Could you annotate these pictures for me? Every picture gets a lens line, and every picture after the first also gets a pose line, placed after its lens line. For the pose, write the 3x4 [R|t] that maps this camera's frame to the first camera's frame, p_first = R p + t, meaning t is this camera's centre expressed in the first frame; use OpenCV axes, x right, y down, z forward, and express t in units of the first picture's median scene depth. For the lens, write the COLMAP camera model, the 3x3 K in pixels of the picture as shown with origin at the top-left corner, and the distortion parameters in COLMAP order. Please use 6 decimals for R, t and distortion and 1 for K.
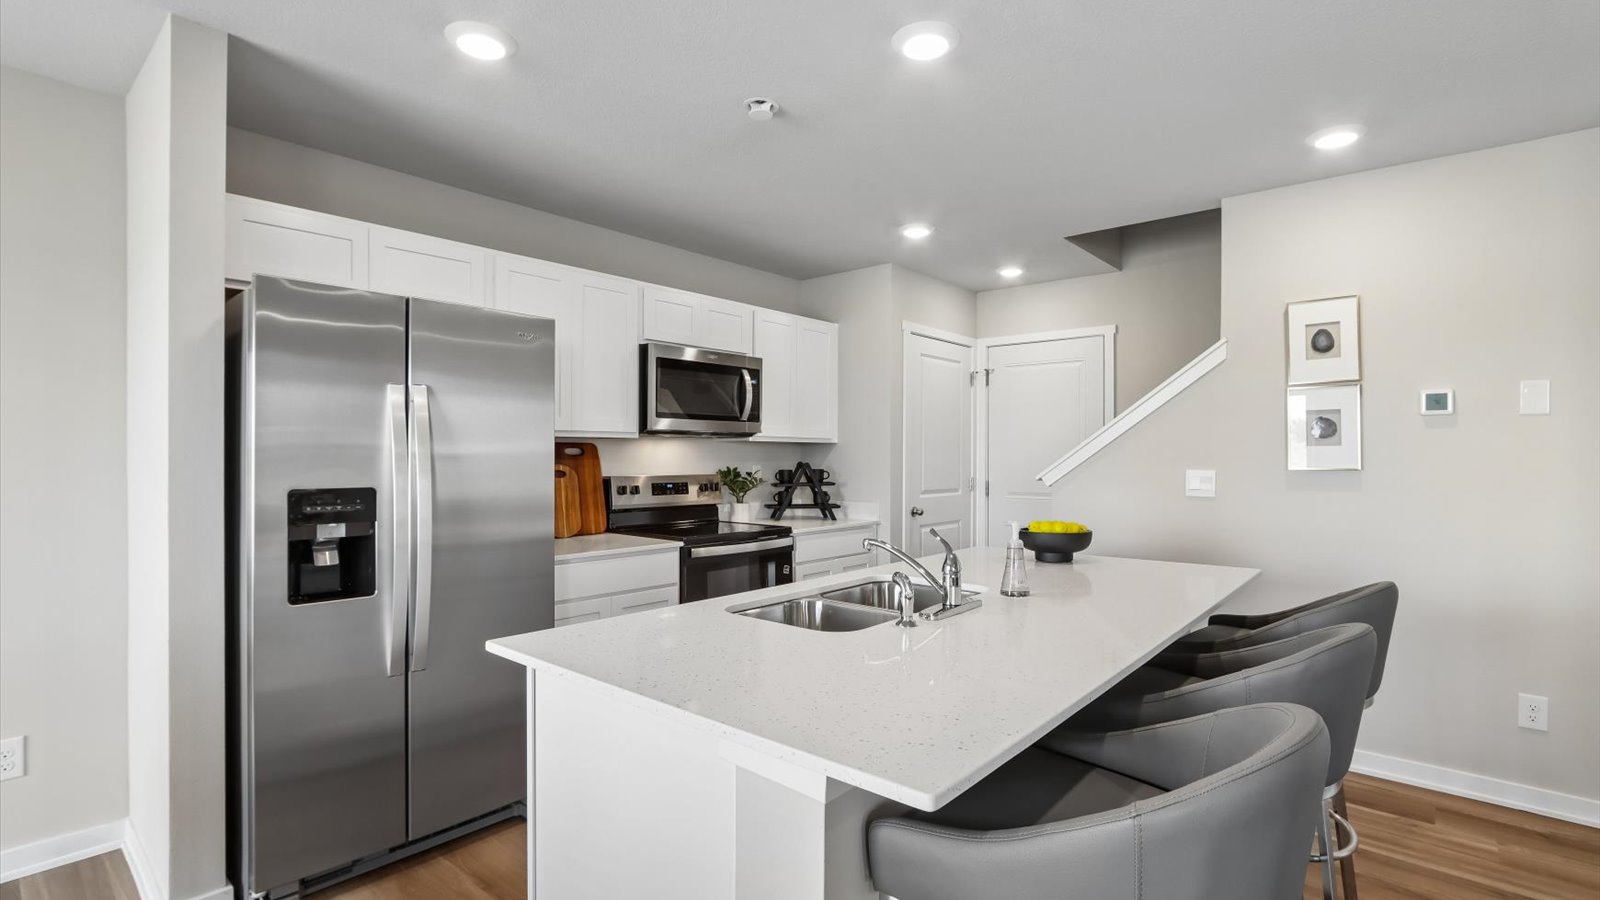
lens RADIAL K [[751.5, 0, 795.4], [0, 751.5, 449.7], [0, 0, 1]] dist [-0.013908, -0.000040]
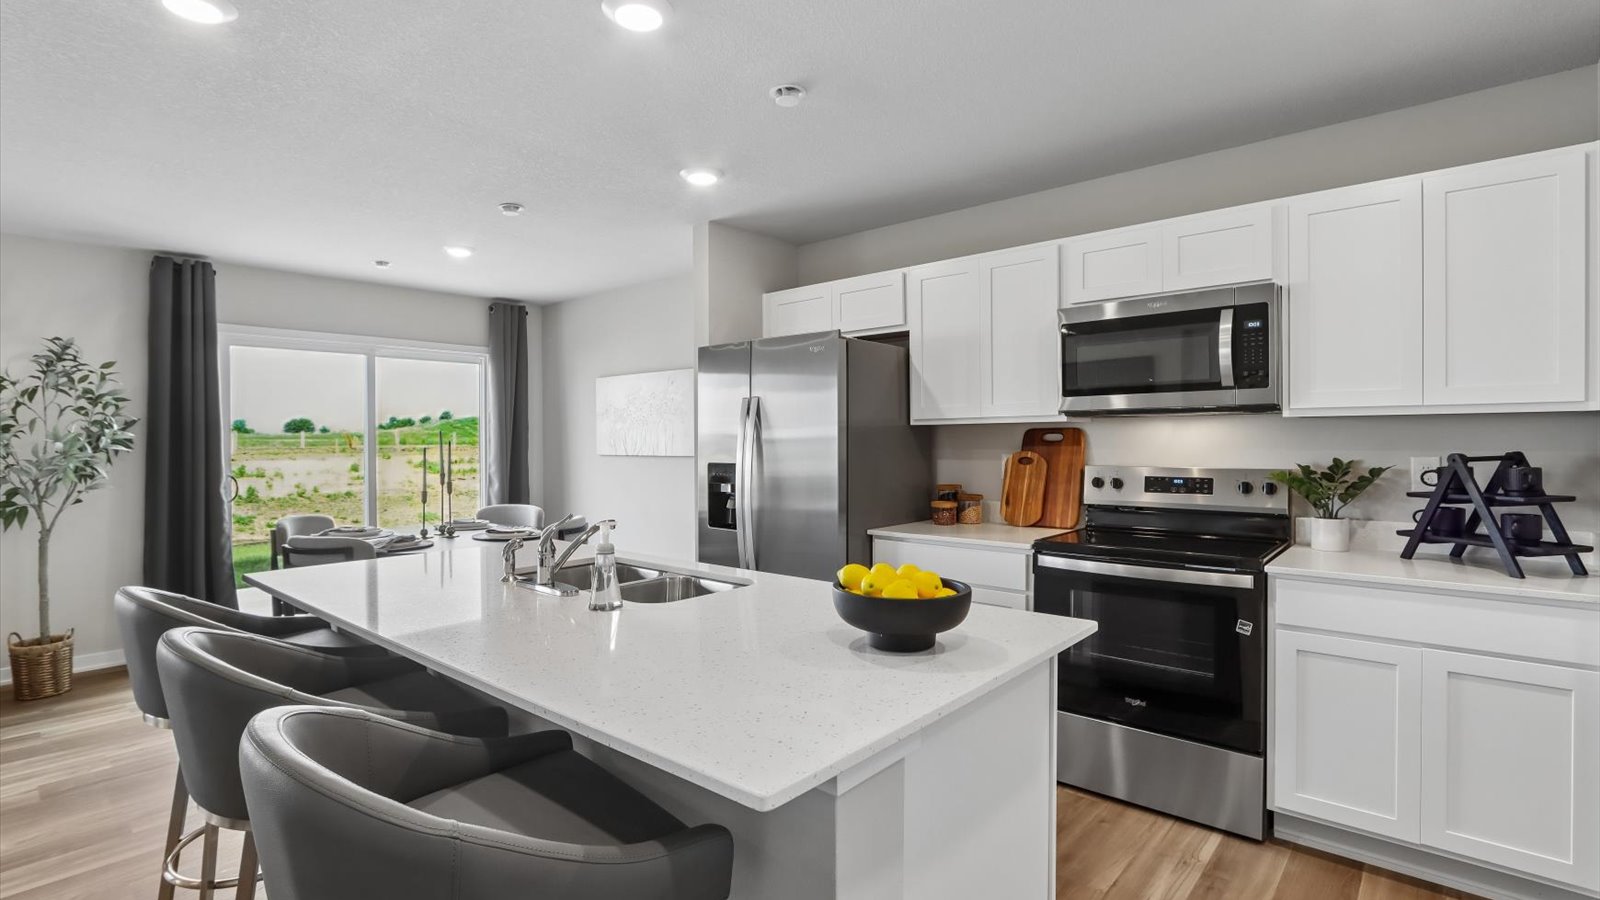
lens RADIAL K [[748.9, 0, 774.8], [0, 748.9, 447.8], [0, 0, 1]] dist [-0.017080, -0.000200]
pose [[-0.015709, 0.005710, -0.999860, 0.610034], [0.012974, 0.999901, 0.005507, 0.005245], [0.999792, -0.012886, -0.015782, 0.638222]]
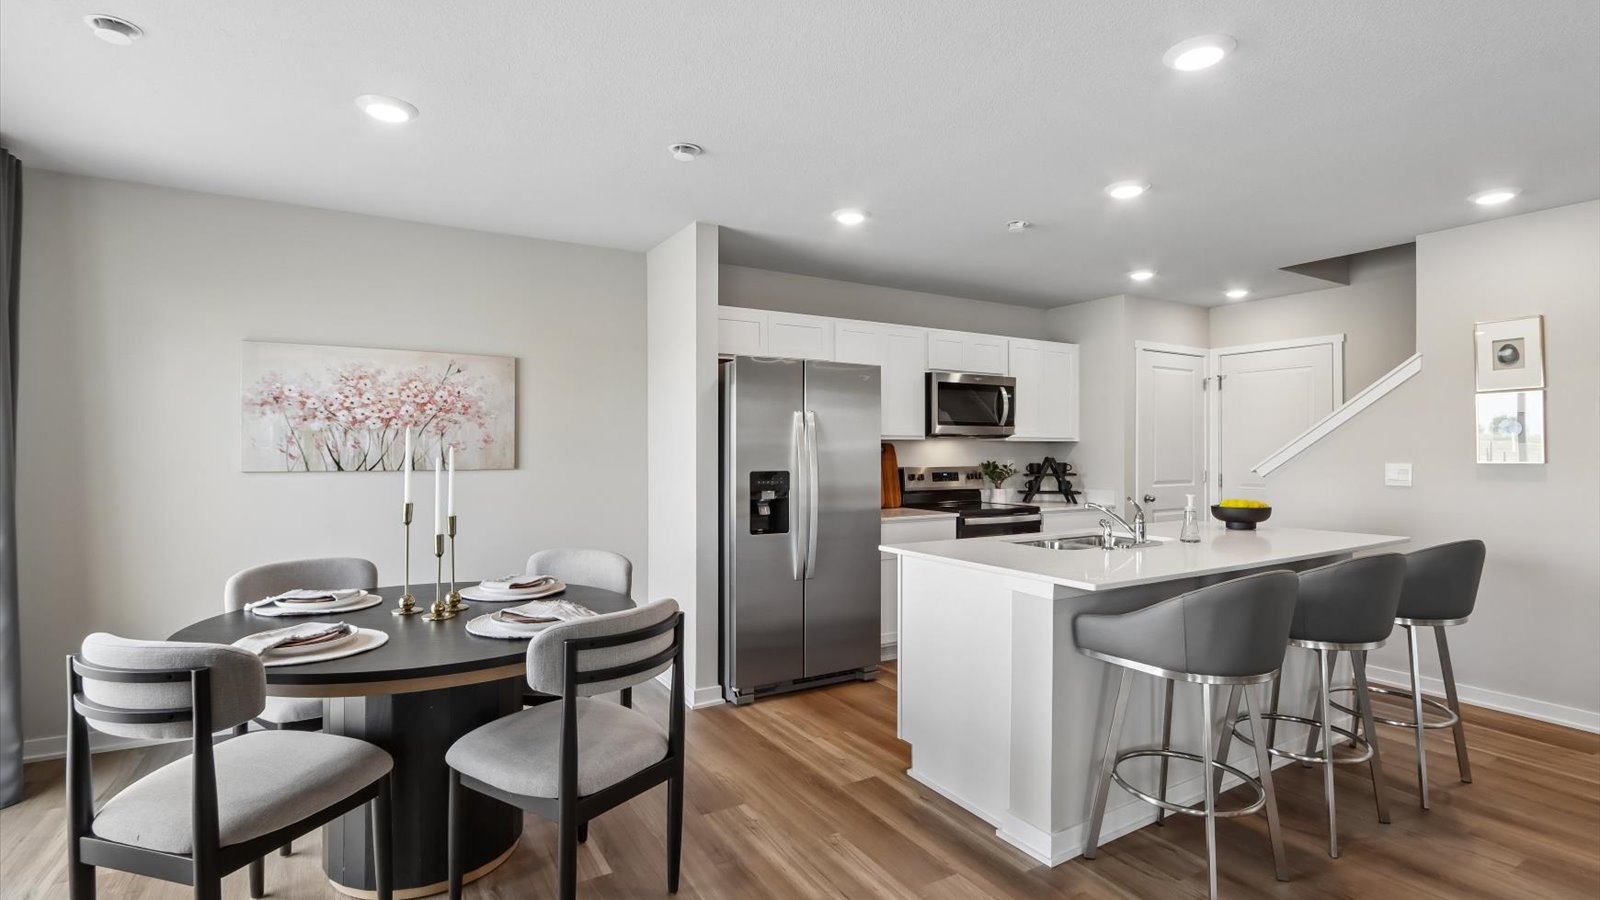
lens RADIAL K [[751.5, 0, 795.4], [0, 751.5, 449.7], [0, 0, 1]] dist [-0.013908, -0.000040]
pose [[0.948670, -0.003515, -0.316248, 0.004881], [0.005008, 0.999980, 0.003908, -0.003449], [0.316227, -0.005291, 0.948669, -0.383153]]
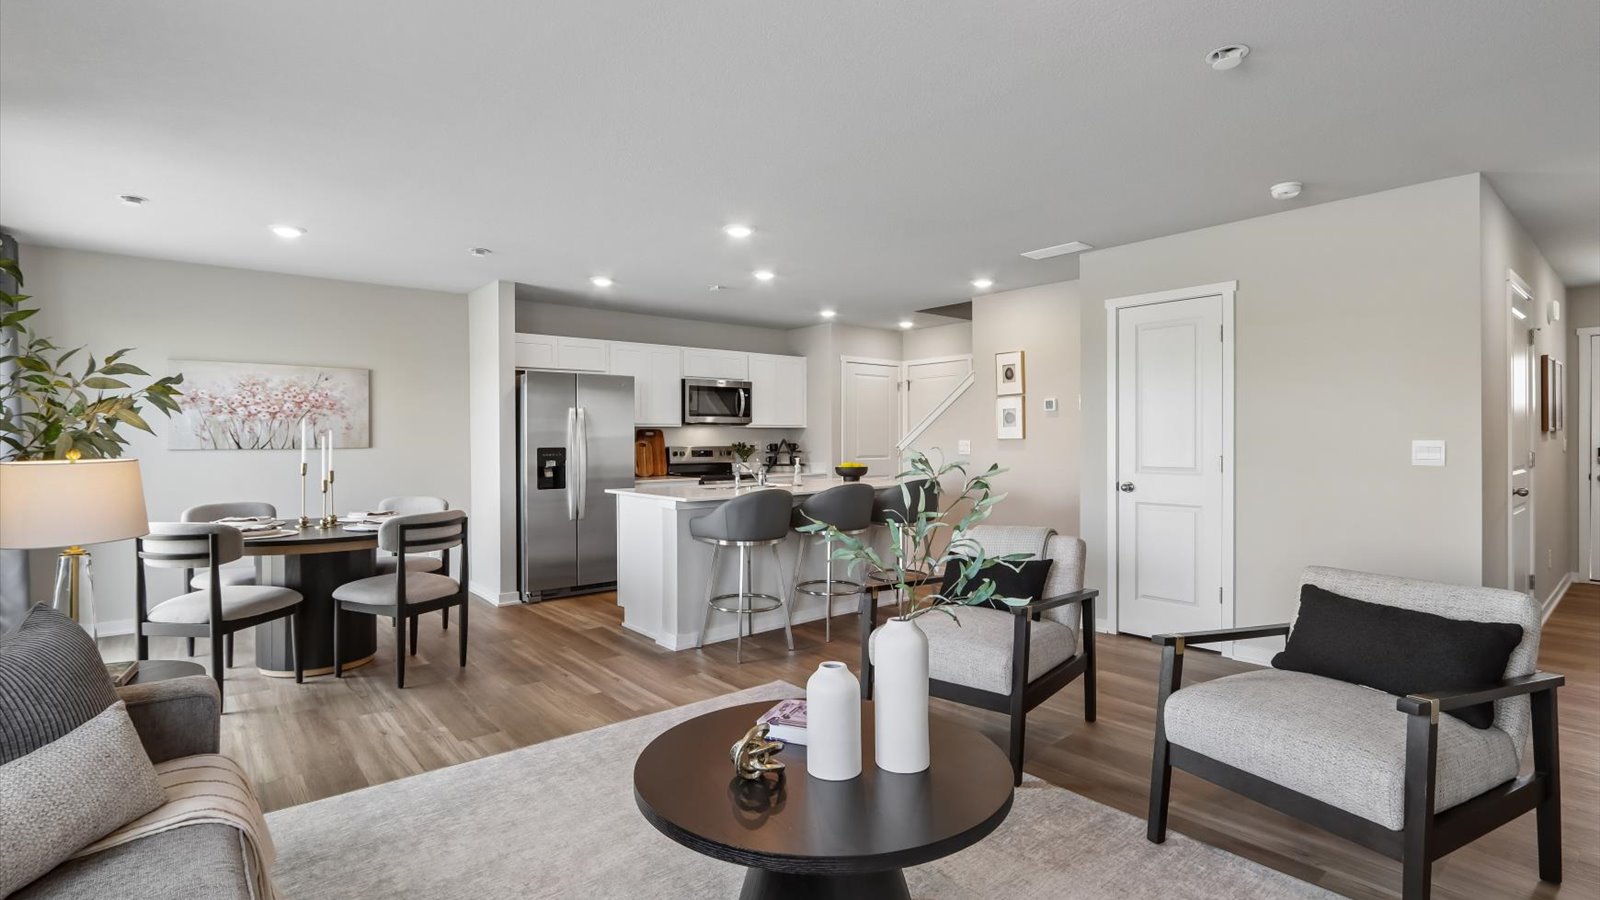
lens RADIAL K [[762.1, 0, 797.1], [0, 762.1, 443.4], [0, 0, 1]] dist [-0.012697, -0.000044]
pose [[0.986954, -0.008129, -0.160799, 0.386104], [0.009976, 0.999893, 0.010685, 0.009349], [0.160695, -0.012150, 0.986929, -0.867643]]
